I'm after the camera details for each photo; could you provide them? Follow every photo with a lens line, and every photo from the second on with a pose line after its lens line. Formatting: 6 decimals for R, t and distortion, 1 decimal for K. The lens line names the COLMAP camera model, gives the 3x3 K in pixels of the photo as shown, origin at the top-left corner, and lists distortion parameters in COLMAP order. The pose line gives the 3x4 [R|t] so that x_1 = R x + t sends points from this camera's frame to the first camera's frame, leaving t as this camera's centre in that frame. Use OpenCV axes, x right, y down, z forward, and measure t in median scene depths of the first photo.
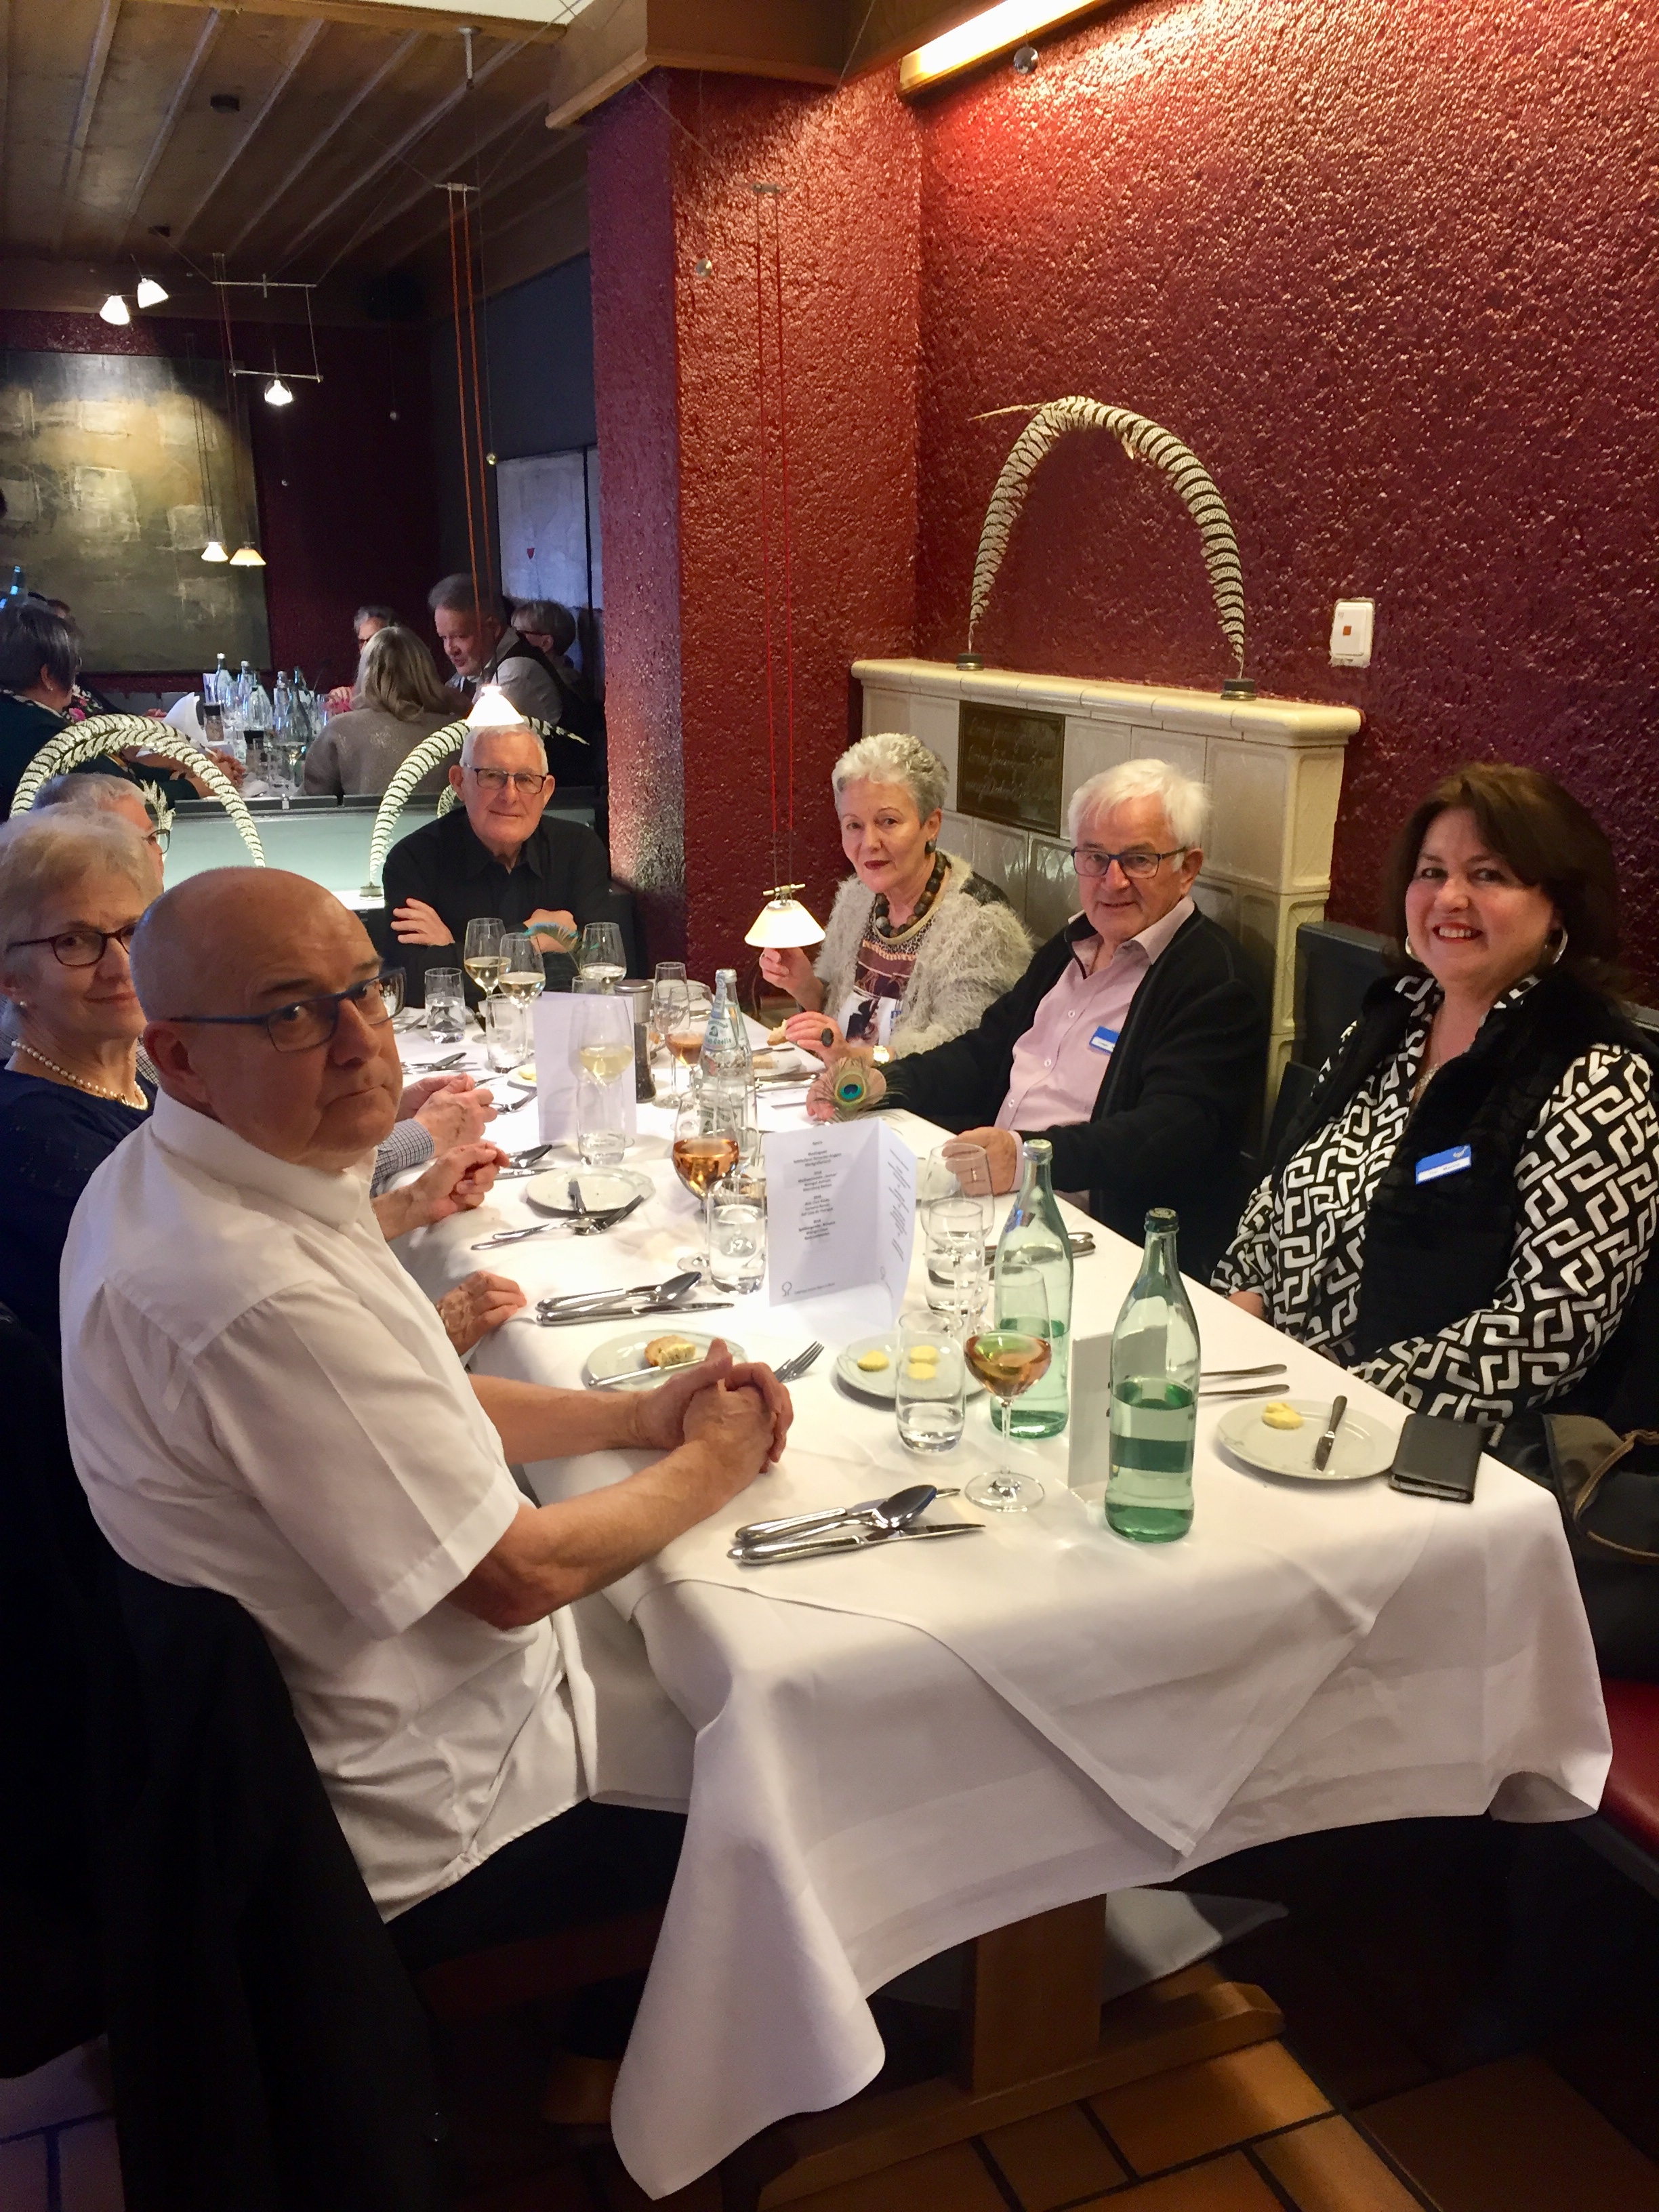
lens RADIAL K [[1872.3, 0, 829.5], [0, 1872.3, 1106.0], [0, 0, 1]] dist [0.089796, -0.126854]
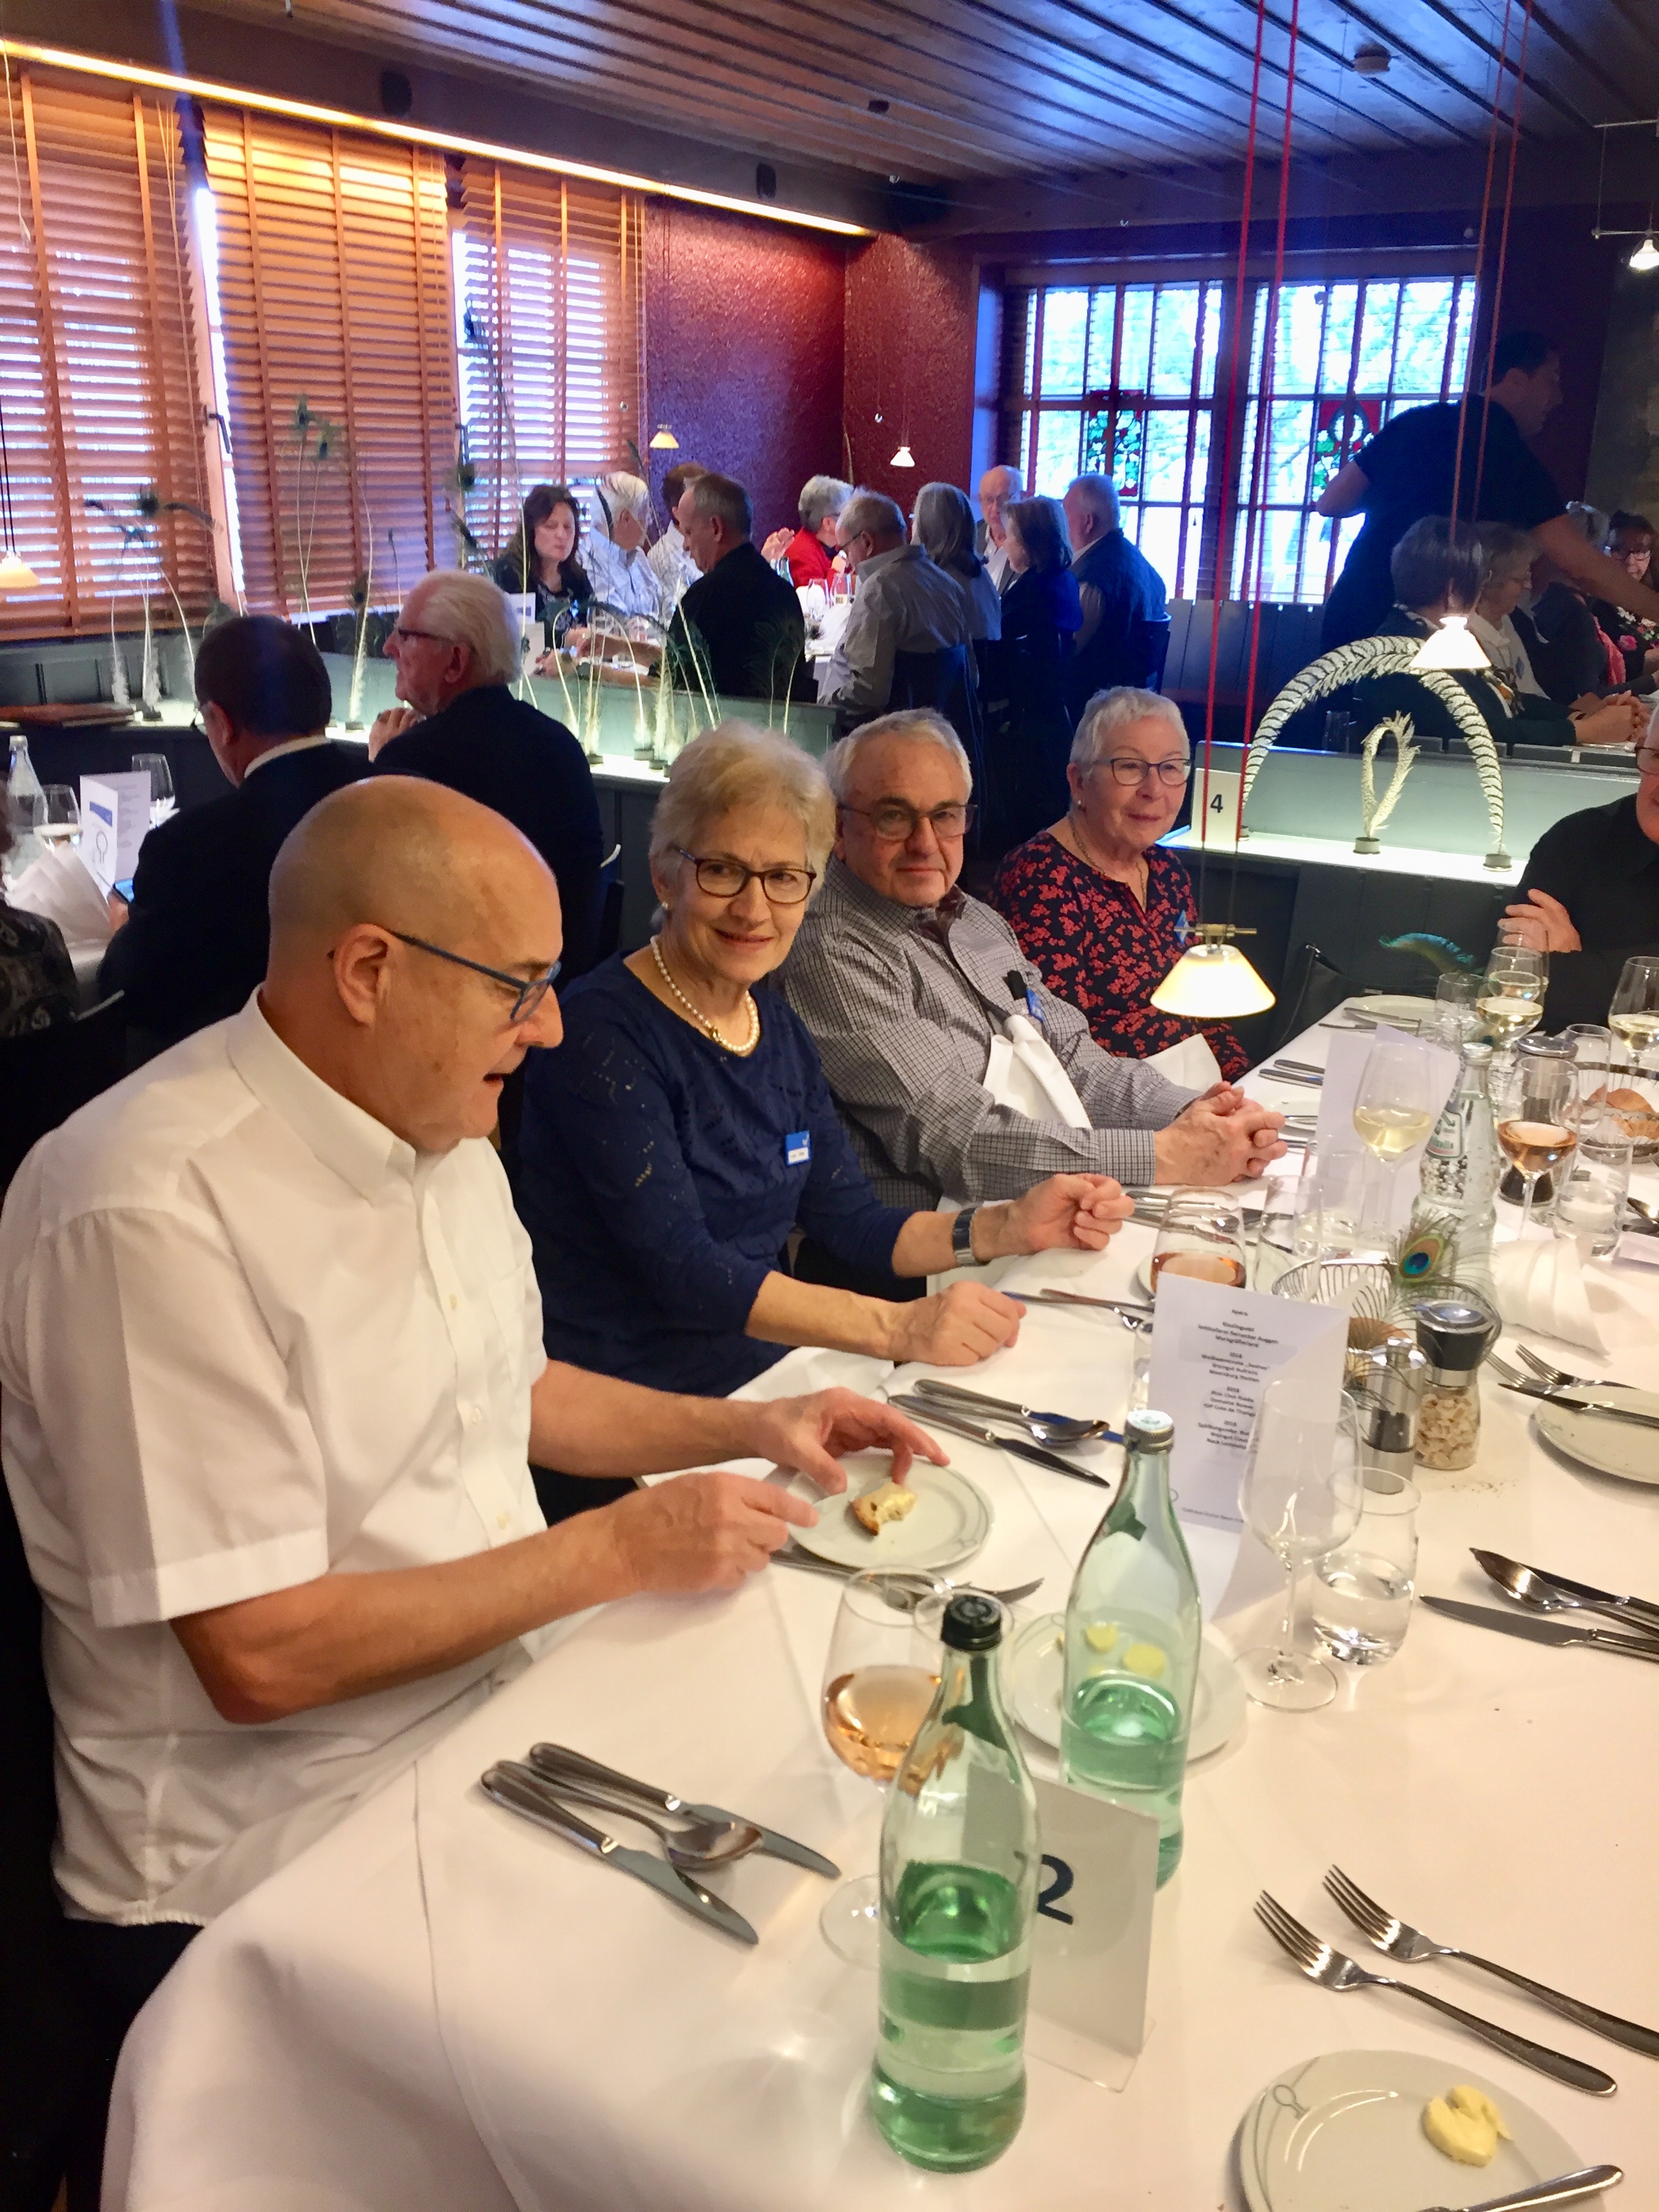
lens RADIAL K [[1872.3, 0, 829.5], [0, 1872.3, 1106.0], [0, 0, 1]] dist [0.089796, -0.126854]
pose [[0.606903, 0.262070, -0.750325, 0.740473], [-0.235068, 0.961023, 0.145526, -0.217804], [0.759218, 0.088057, 0.644852, 0.855023]]
